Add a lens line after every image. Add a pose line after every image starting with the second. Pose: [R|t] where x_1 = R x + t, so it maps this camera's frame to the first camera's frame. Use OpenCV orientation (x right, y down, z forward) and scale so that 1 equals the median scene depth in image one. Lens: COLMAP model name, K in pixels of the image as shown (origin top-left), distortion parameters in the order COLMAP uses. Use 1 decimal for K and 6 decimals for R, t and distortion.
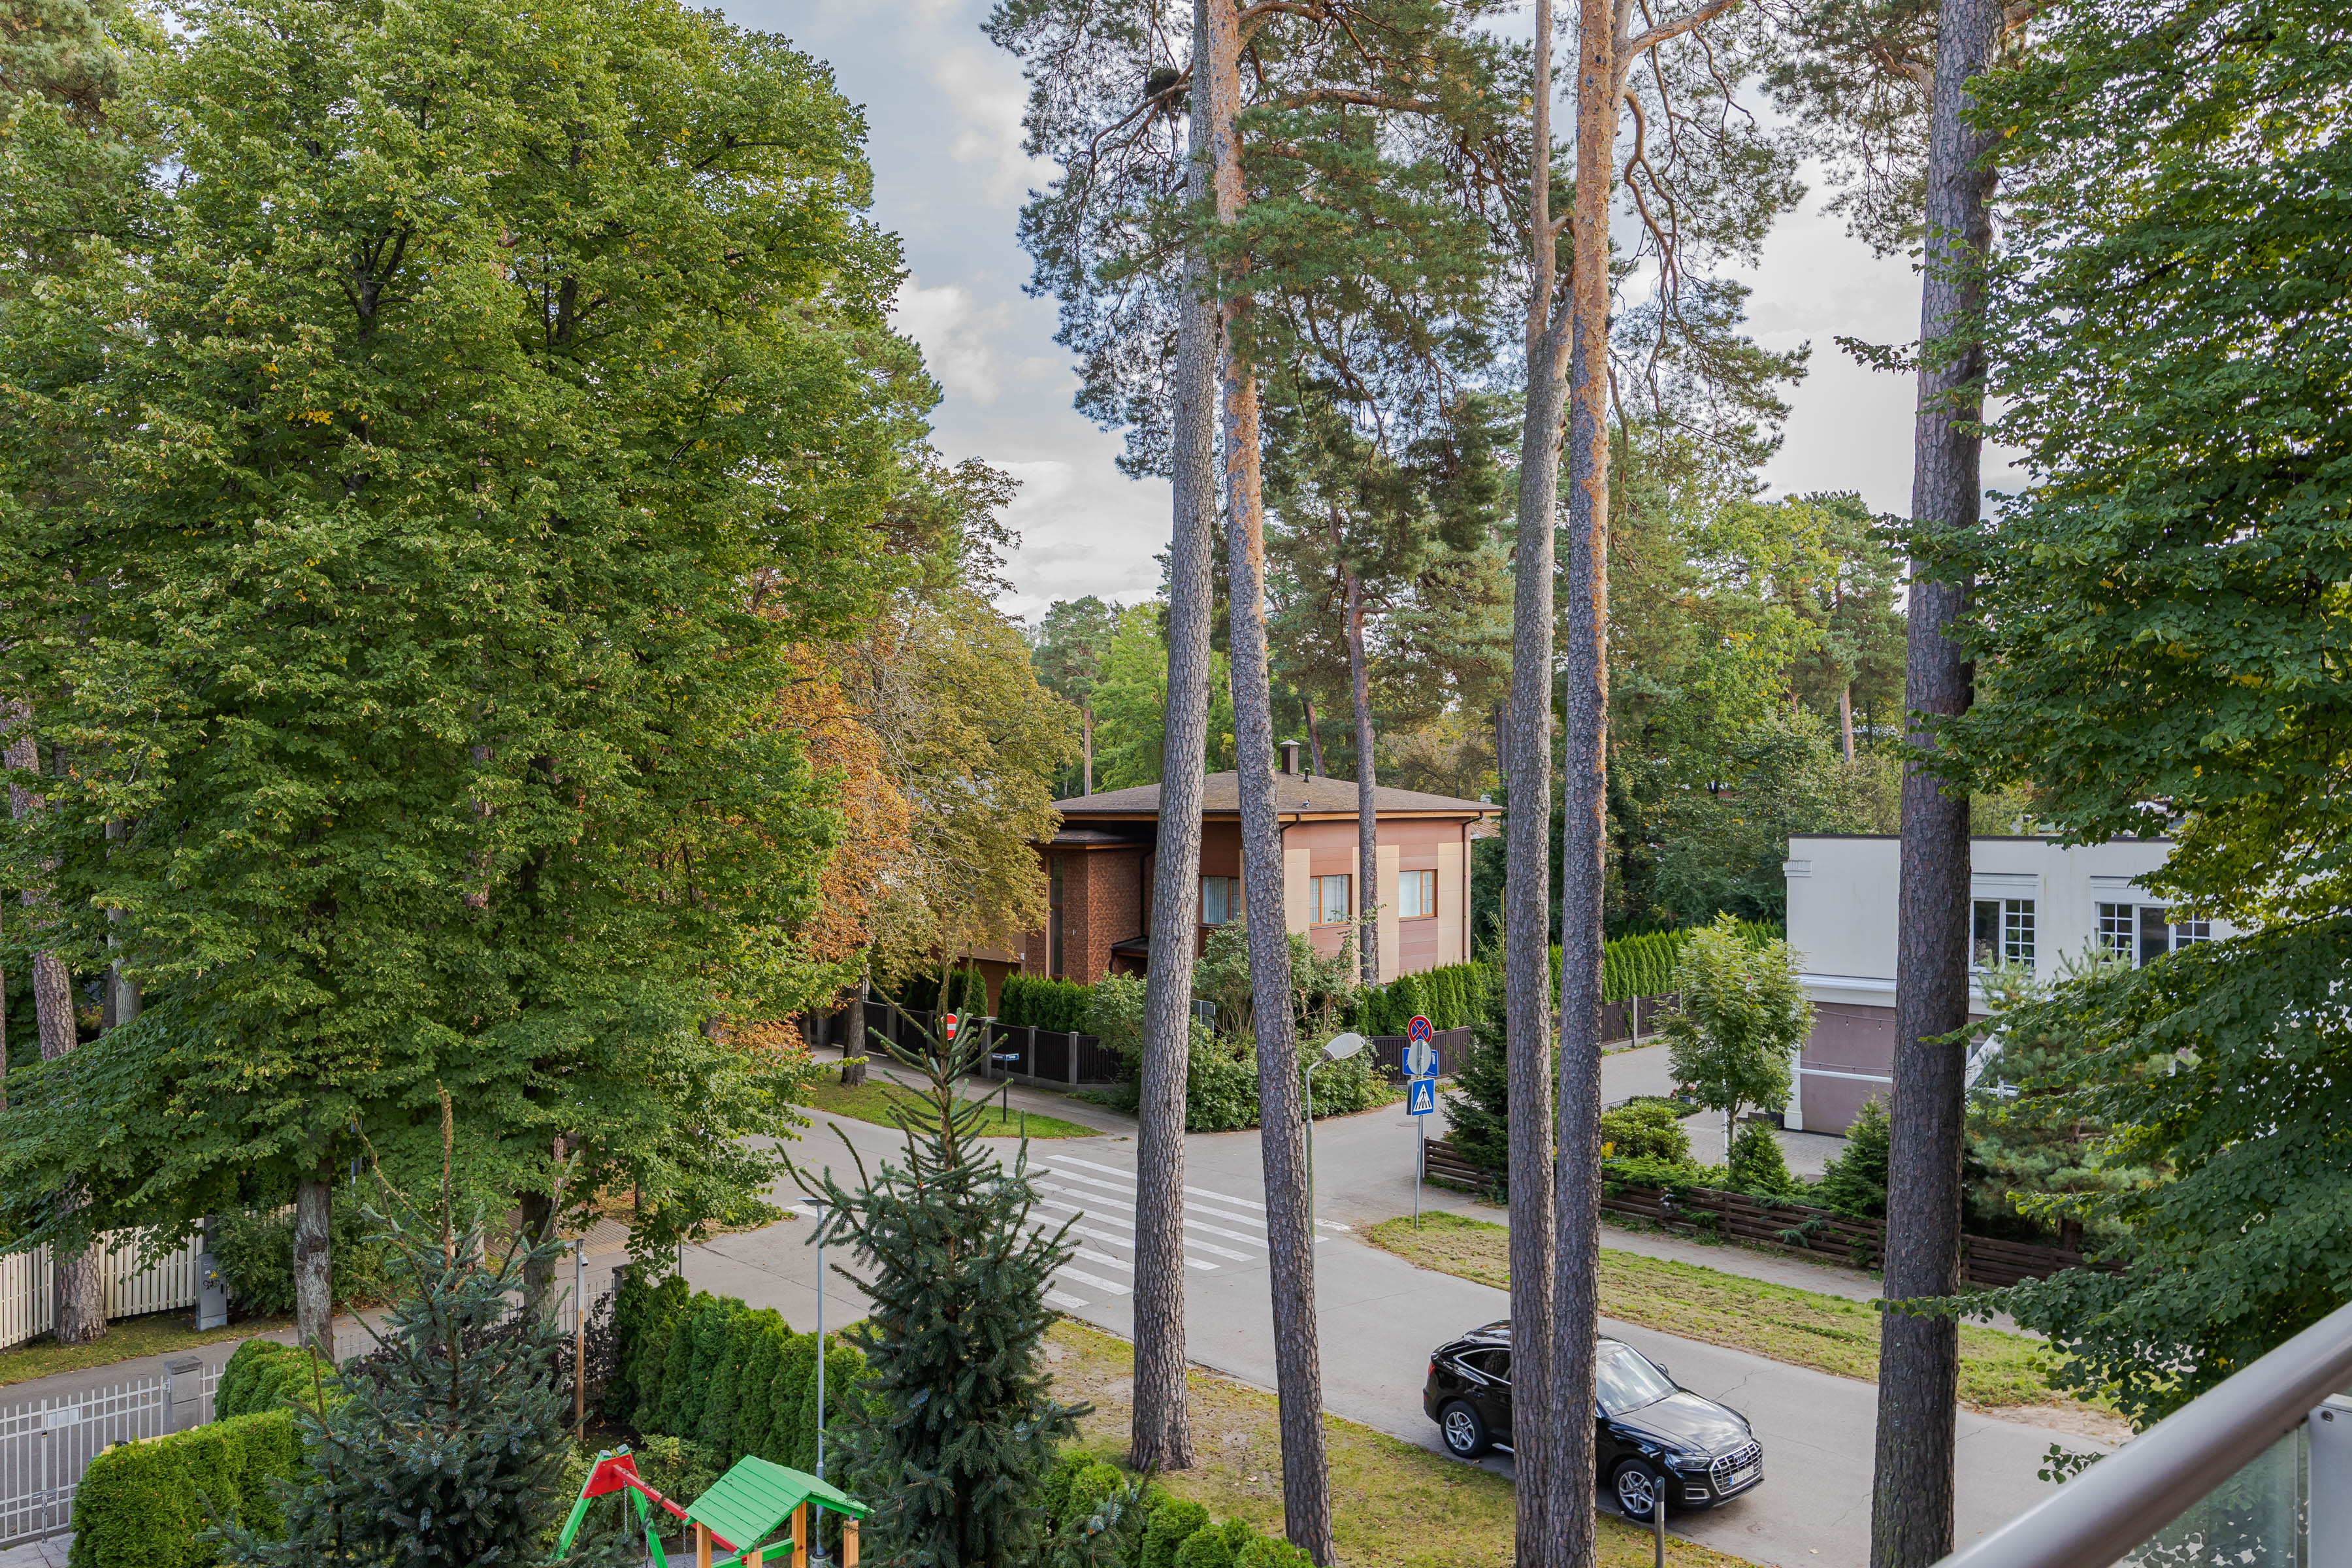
lens RADIAL K [[1762.0, 0, 1163.2], [0, 1762.0, 806.9], [0, 0, 1]] dist [-0.001161, -0.000963]
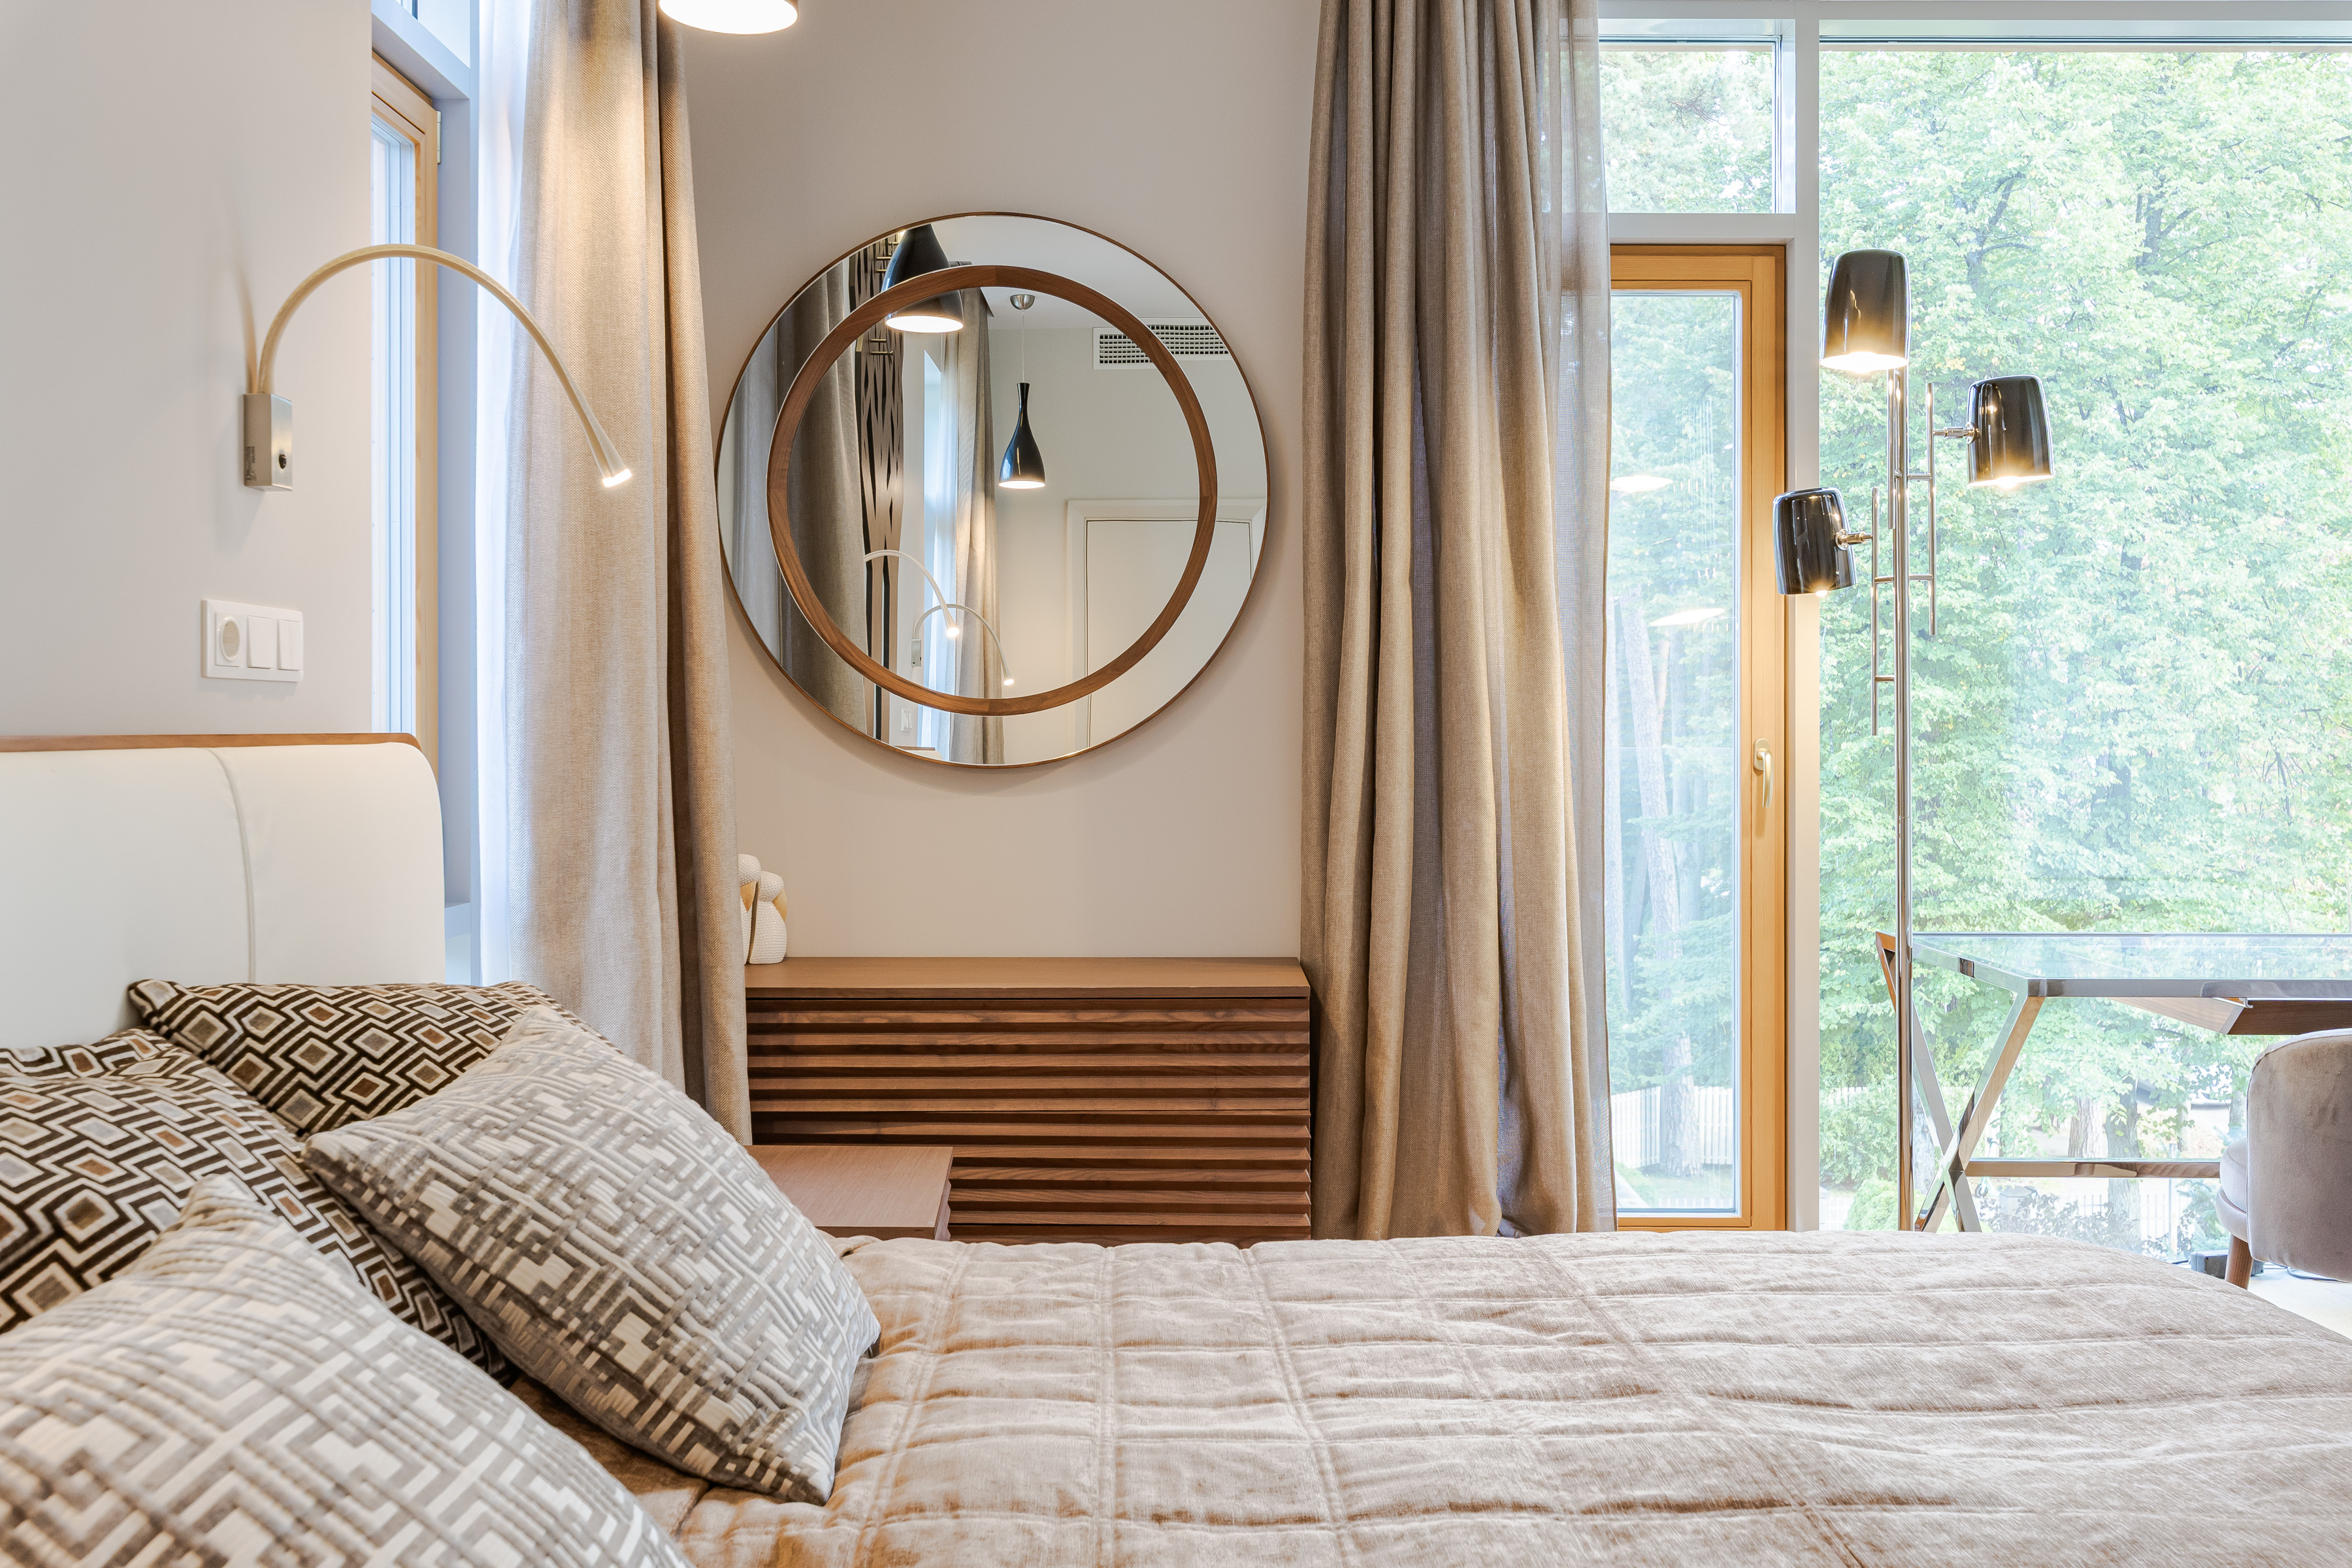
lens RADIAL K [[1985.2, 0, 1150.5], [0, 1985.2, 712.9], [0, 0, 1]] dist [-0.008177, 0.001472]
pose [[0.755614, 0.003934, -0.655006, -0.034388], [-0.014982, 0.999824, -0.011278, 0.023554], [0.654846, 0.018336, 0.755540, -0.286560]]
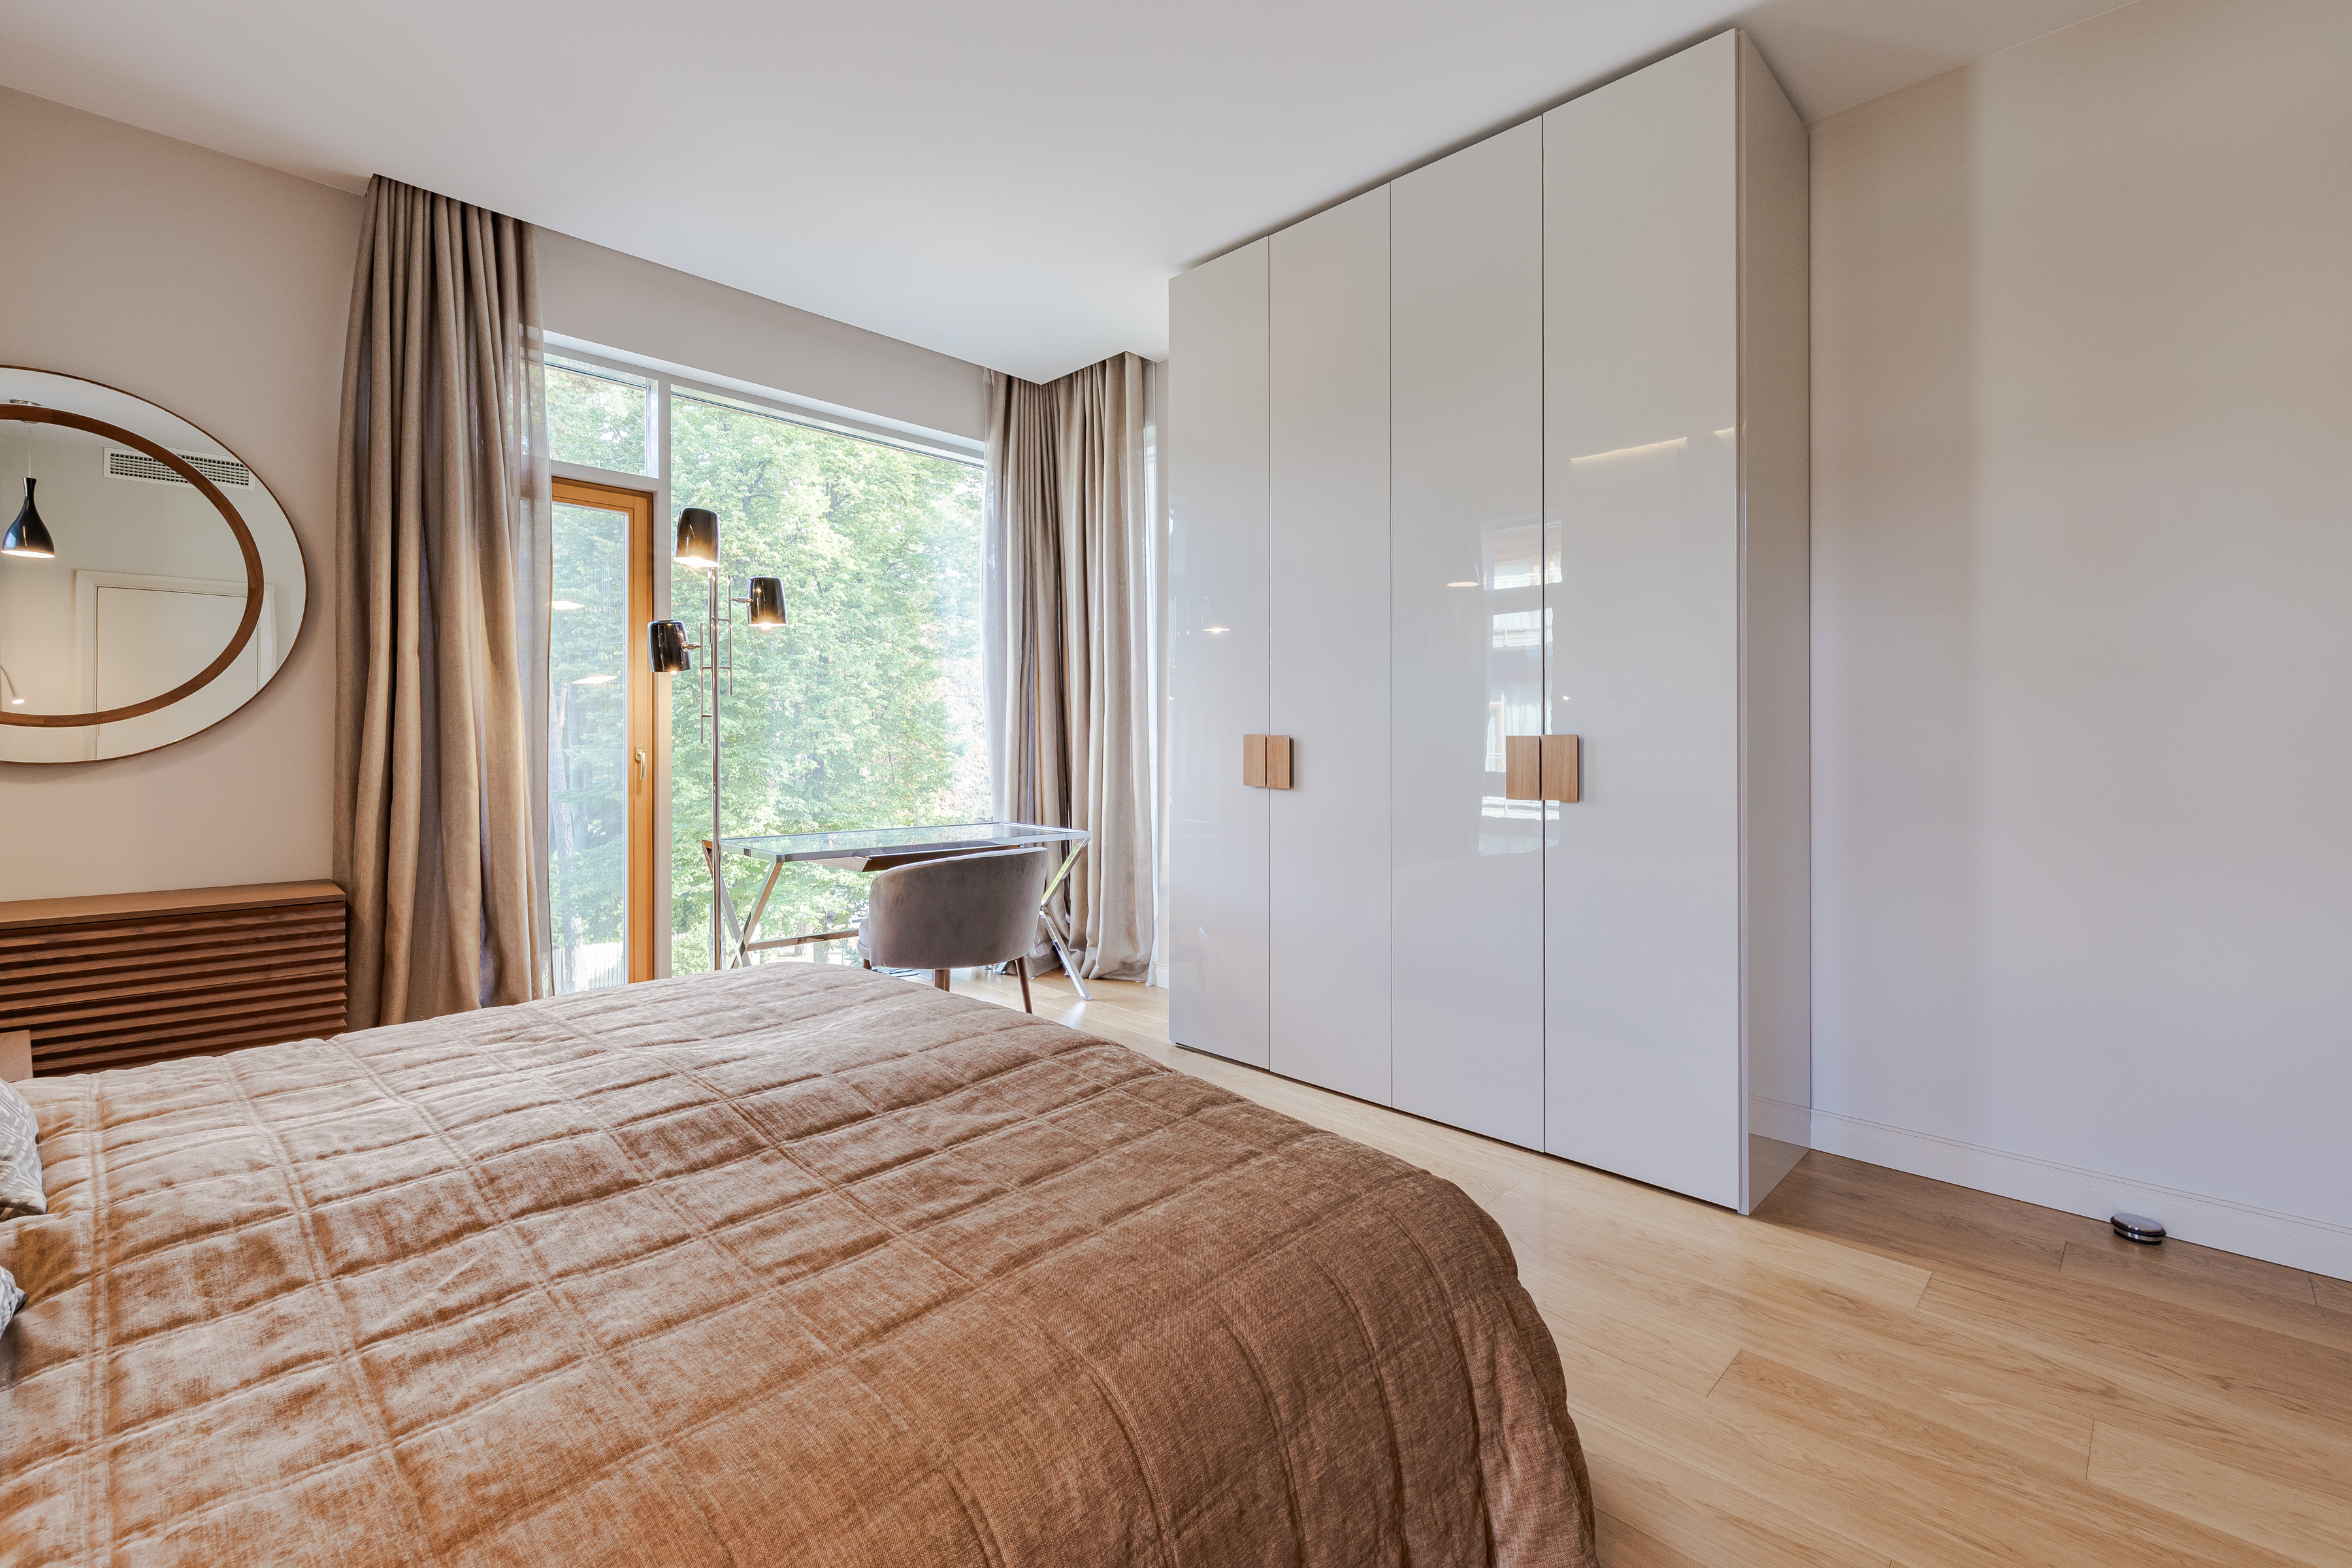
lens RADIAL K [[1021.6, 0, 1192.2], [0, 1021.6, 769.6], [0, 0, 1]] dist [0.004196, 0.000077]
pose [[0.995795, 0.011711, 0.090855, -0.025907], [-0.012967, 0.999828, 0.013245, 0.023905], [-0.090685, -0.014367, 0.995776, -0.315719]]
